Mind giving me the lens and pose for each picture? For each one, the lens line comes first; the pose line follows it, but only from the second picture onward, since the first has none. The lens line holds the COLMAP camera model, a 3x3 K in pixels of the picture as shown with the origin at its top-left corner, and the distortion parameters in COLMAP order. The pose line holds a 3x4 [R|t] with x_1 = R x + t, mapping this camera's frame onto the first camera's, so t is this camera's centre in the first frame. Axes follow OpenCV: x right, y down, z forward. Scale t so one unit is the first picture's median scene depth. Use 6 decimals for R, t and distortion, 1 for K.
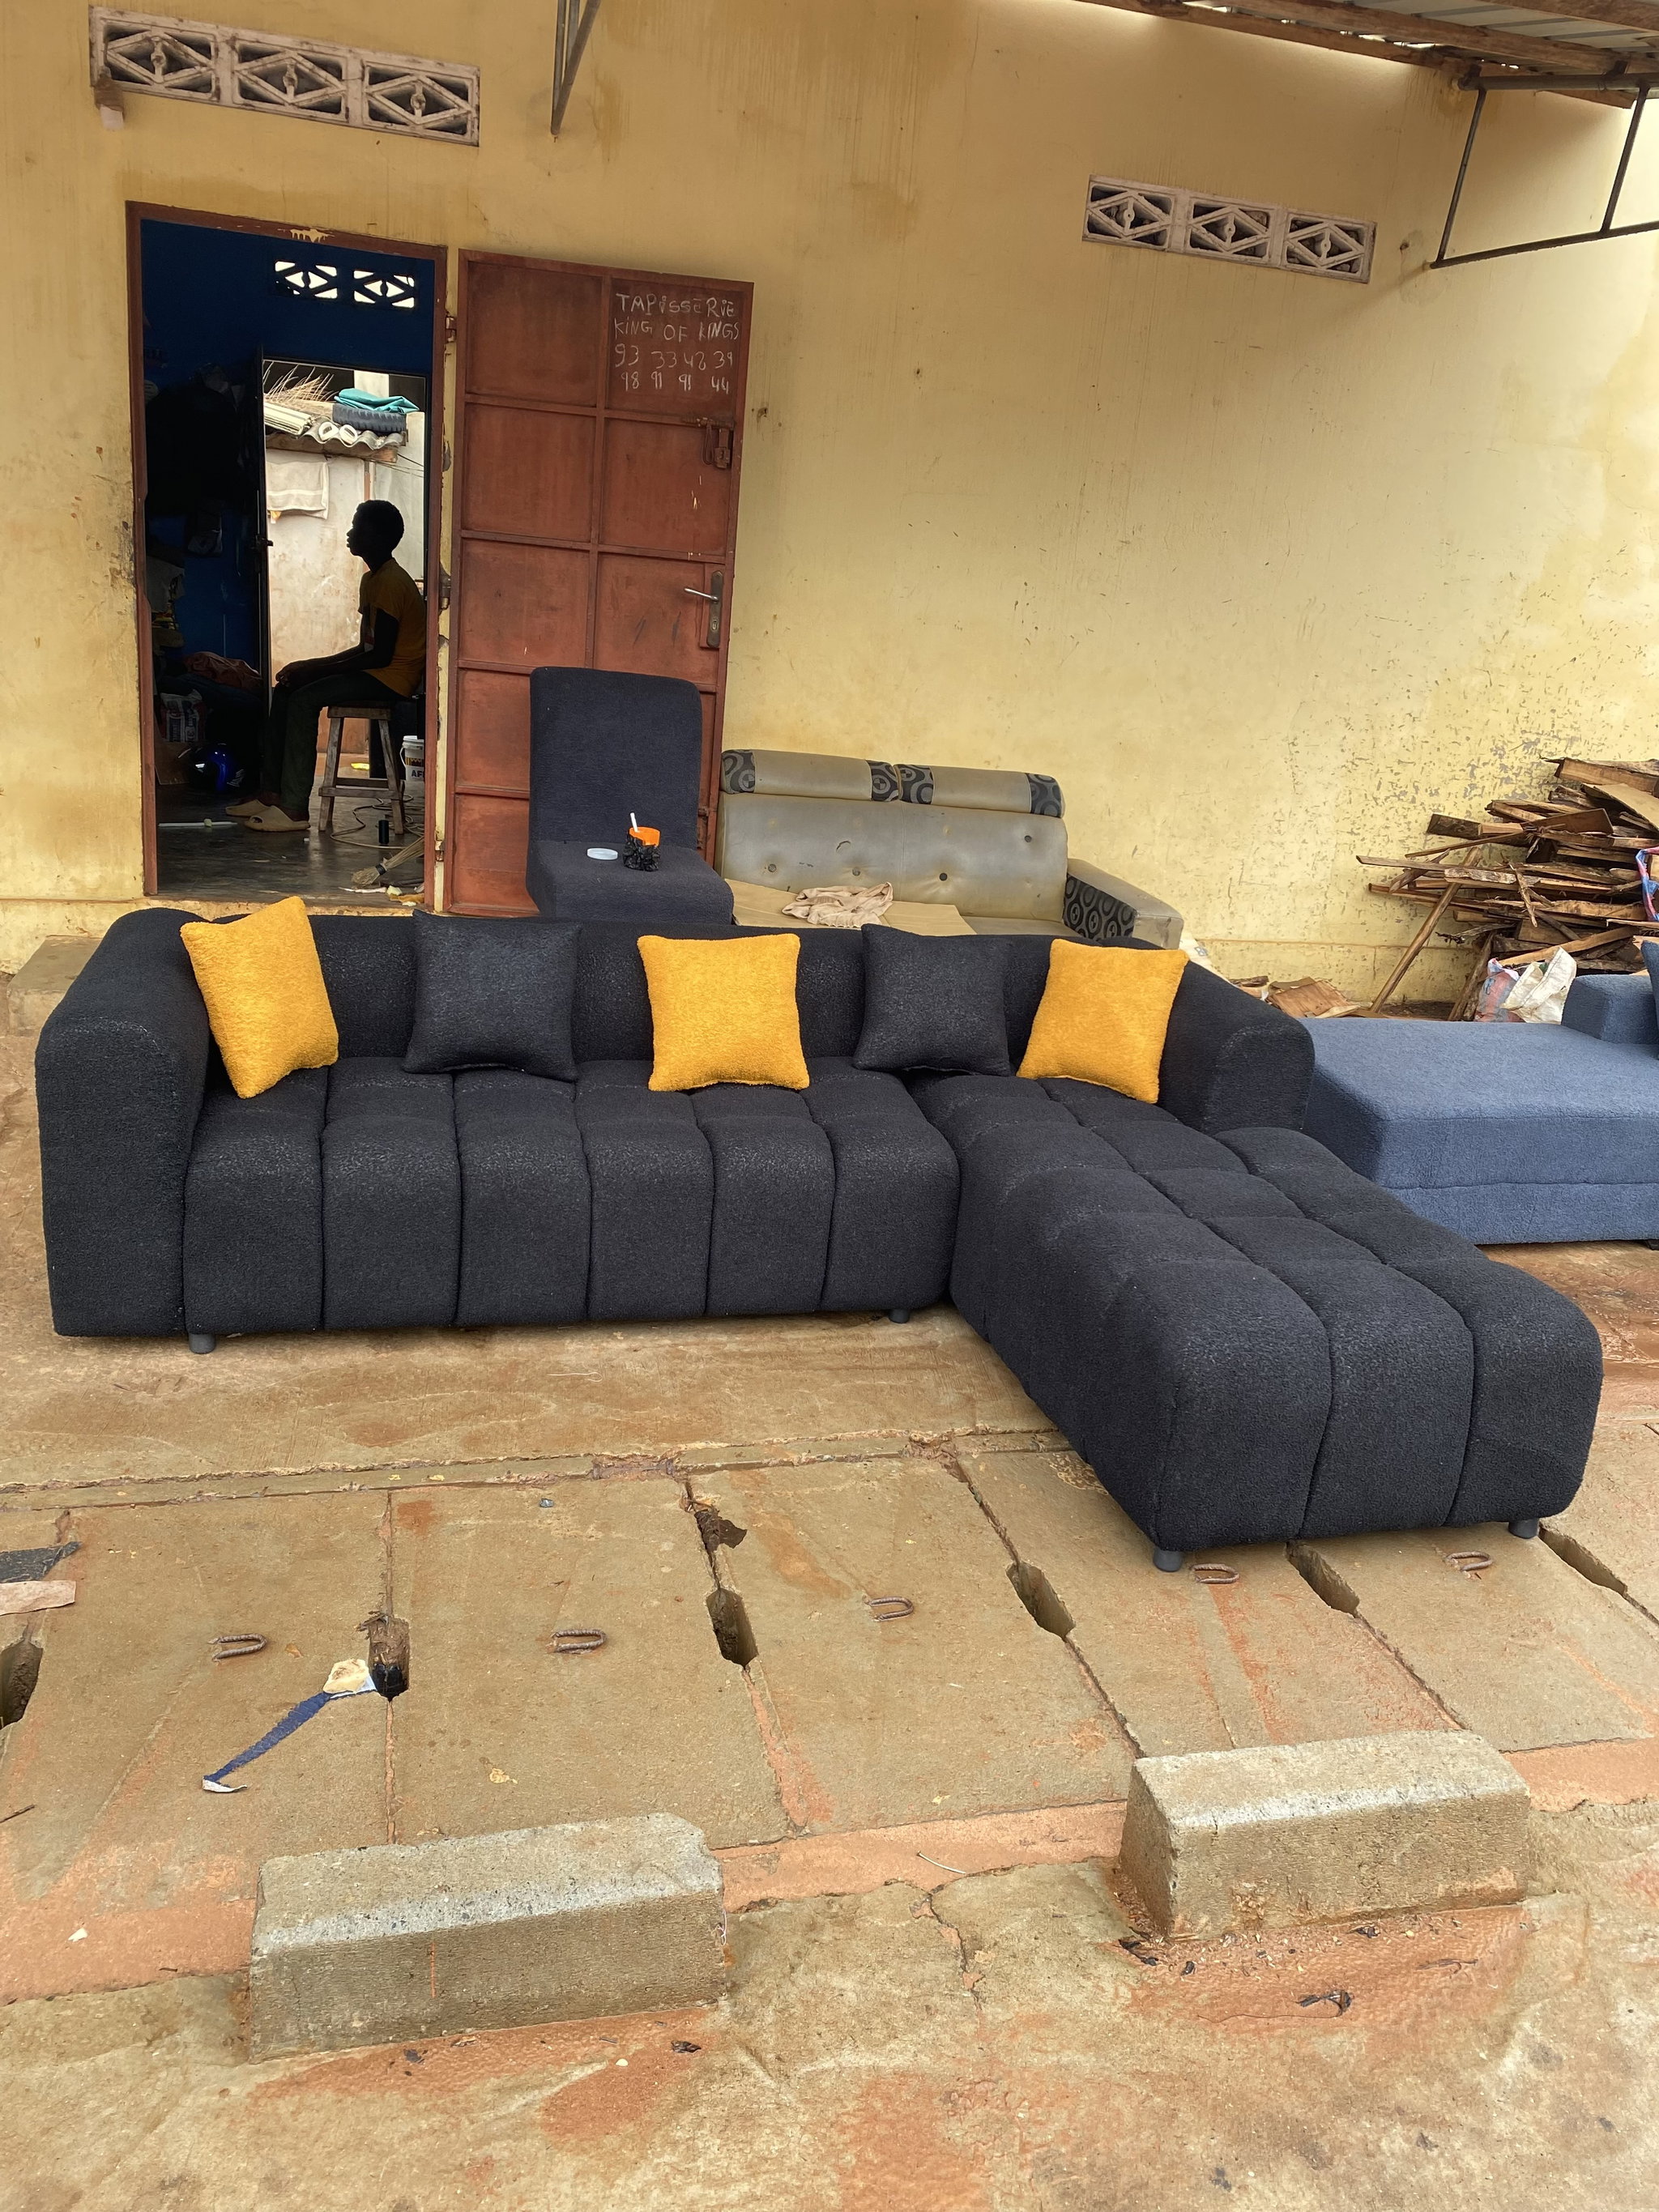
lens RADIAL K [[1701.9, 0, 829.5], [0, 1701.9, 1106.0], [0, 0, 1]] dist [0.006809, -0.006618]
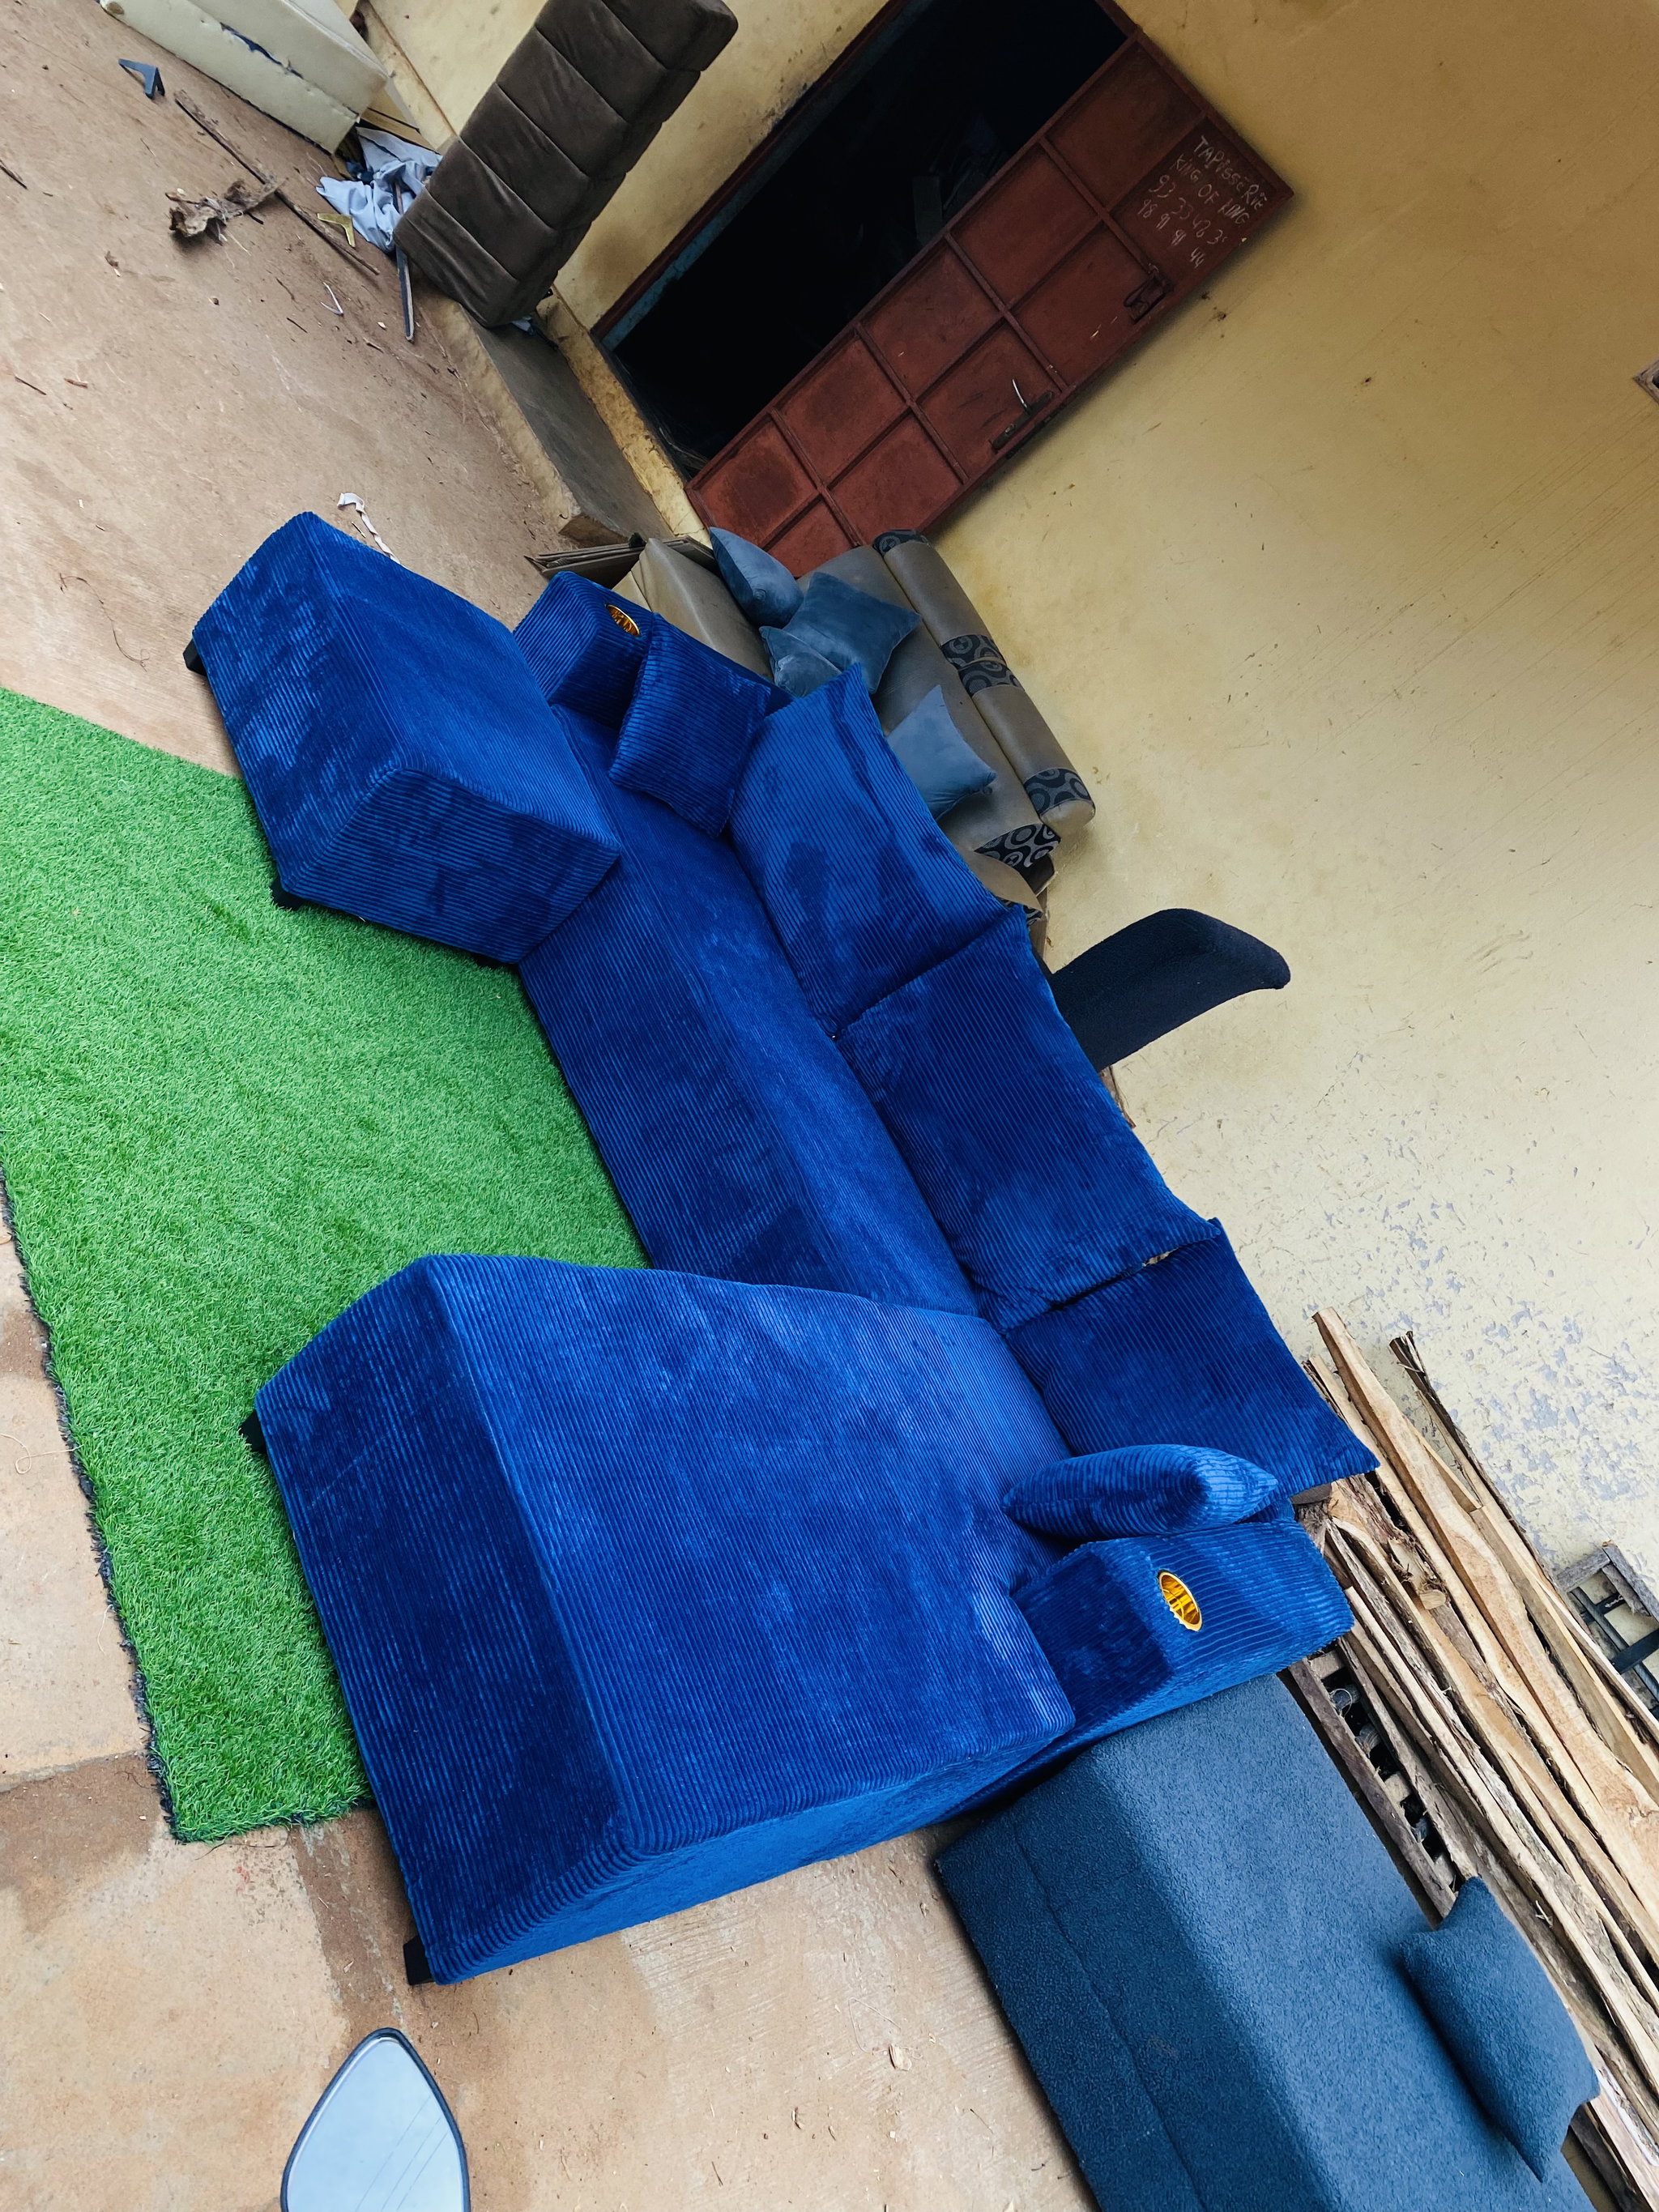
lens RADIAL K [[1701.9, 0, 829.5], [0, 1701.9, 1106.0], [0, 0, 1]] dist [0.006809, -0.006618]
pose [[0.374086, 0.703810, -0.603913, 0.716701], [-0.840941, 0.531981, 0.099070, -0.090503], [0.390997, 0.470795, 0.790869, 0.377847]]
